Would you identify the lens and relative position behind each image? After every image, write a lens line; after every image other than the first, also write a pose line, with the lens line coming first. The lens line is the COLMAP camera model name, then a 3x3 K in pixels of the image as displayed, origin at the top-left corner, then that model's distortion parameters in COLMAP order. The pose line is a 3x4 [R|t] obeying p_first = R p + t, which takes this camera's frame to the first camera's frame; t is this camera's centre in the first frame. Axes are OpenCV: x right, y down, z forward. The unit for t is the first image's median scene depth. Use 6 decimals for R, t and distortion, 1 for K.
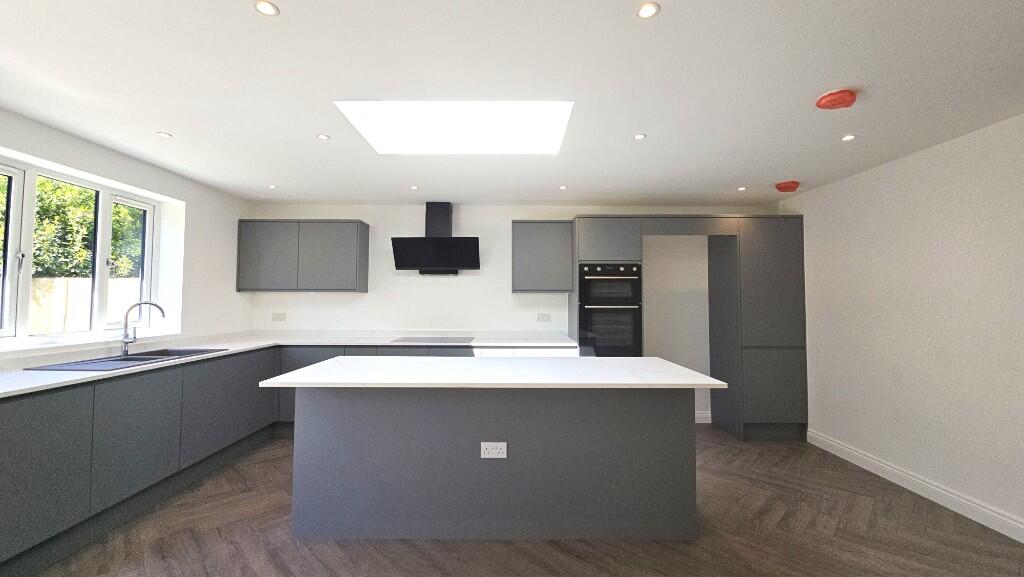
lens RADIAL K [[416.5, 0, 508.9], [0, 416.5, 281.8], [0, 0, 1]] dist [0.002012, 0.000078]
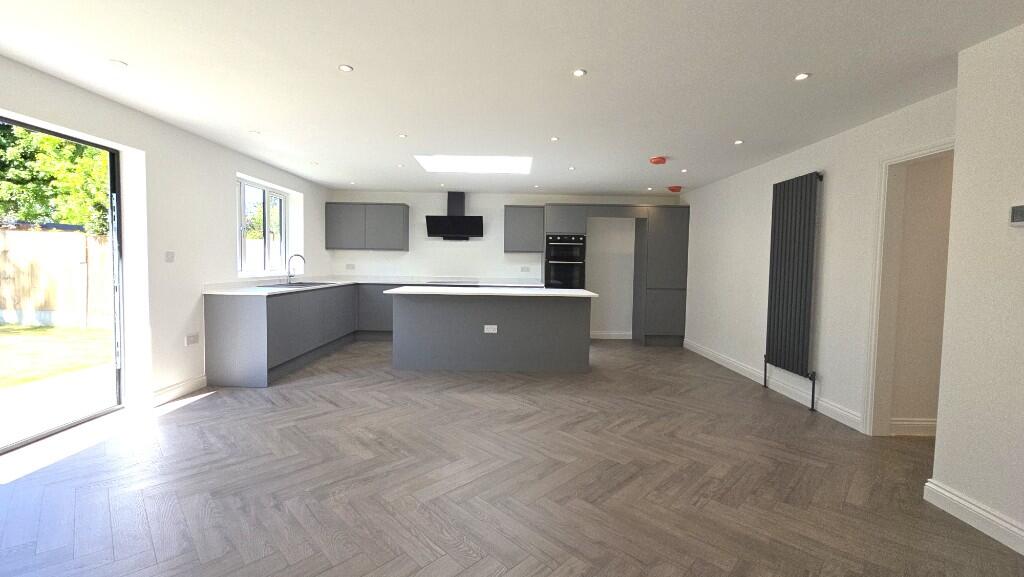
lens RADIAL K [[416.5, 0, 508.9], [0, 416.5, 281.8], [0, 0, 1]] dist [0.002012, 0.000078]
pose [[0.999911, 0.013205, 0.001882, 0.025685], [-0.013320, 0.995892, 0.089569, -0.005206], [-0.000692, -0.089586, 0.995979, -0.577731]]
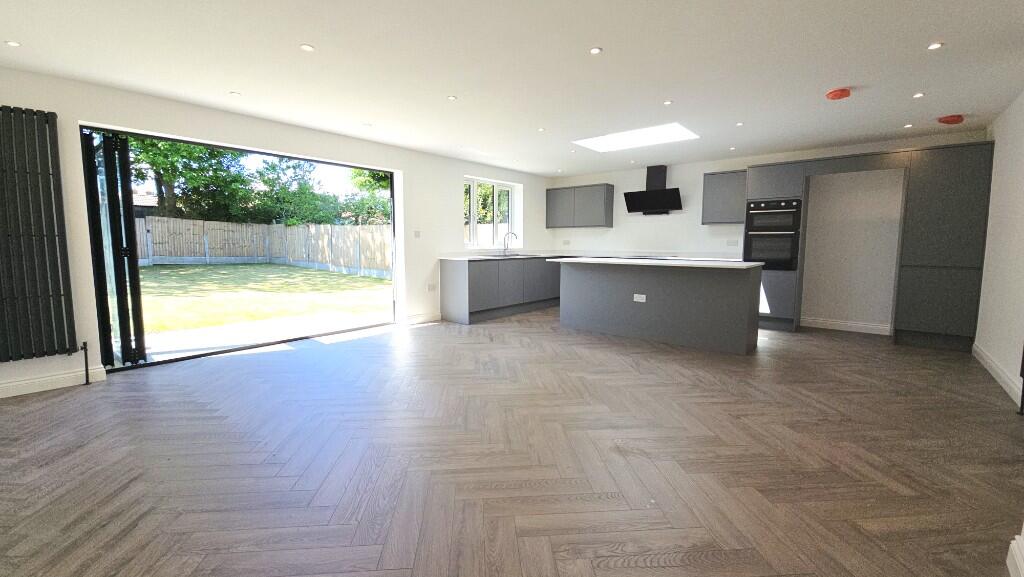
lens RADIAL K [[416.5, 0, 508.9], [0, 416.5, 281.8], [0, 0, 1]] dist [0.002012, 0.000078]
pose [[0.762511, 0.059152, -0.644266, 0.464516], [0.029716, 0.991559, 0.126208, 0.020691], [0.646293, -0.115380, 0.754316, -0.577933]]
